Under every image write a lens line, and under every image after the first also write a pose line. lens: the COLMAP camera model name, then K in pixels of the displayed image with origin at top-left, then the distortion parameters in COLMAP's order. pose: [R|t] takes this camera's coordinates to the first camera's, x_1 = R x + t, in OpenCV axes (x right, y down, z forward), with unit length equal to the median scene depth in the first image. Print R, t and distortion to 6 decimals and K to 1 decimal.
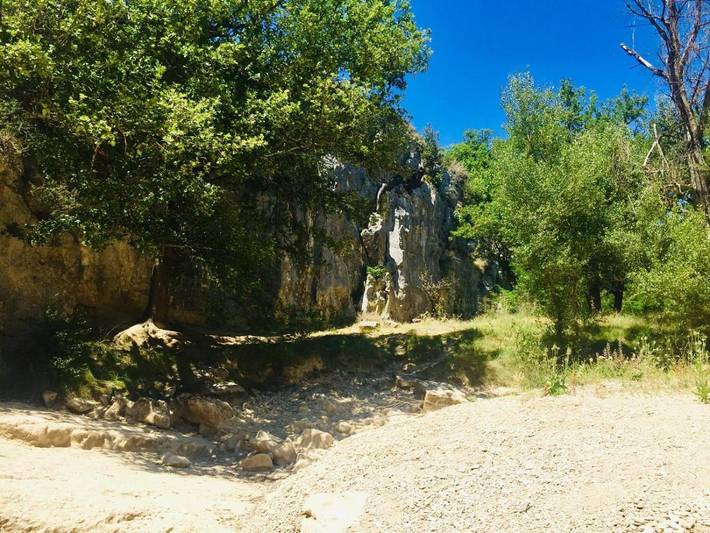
lens RADIAL K [[646.6, 0, 351.7], [0, 646.6, 264.5], [0, 0, 1]] dist [0.068880, -0.081589]
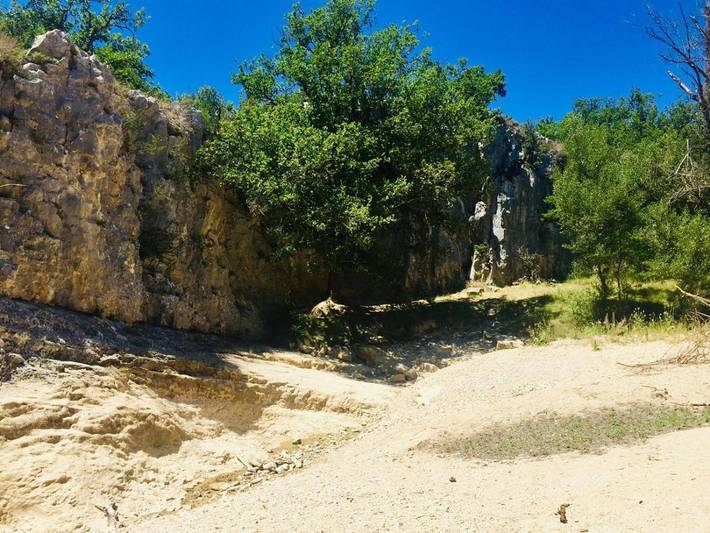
lens RADIAL K [[646.6, 0, 355.2], [0, 646.6, 269.0], [0, 0, 1]] dist [0.068880, -0.081589]
pose [[0.979851, -0.022833, -0.198420, 0.079925], [0.041647, 0.994964, 0.091167, -0.131859], [0.195339, -0.097593, 0.975868, -0.569440]]
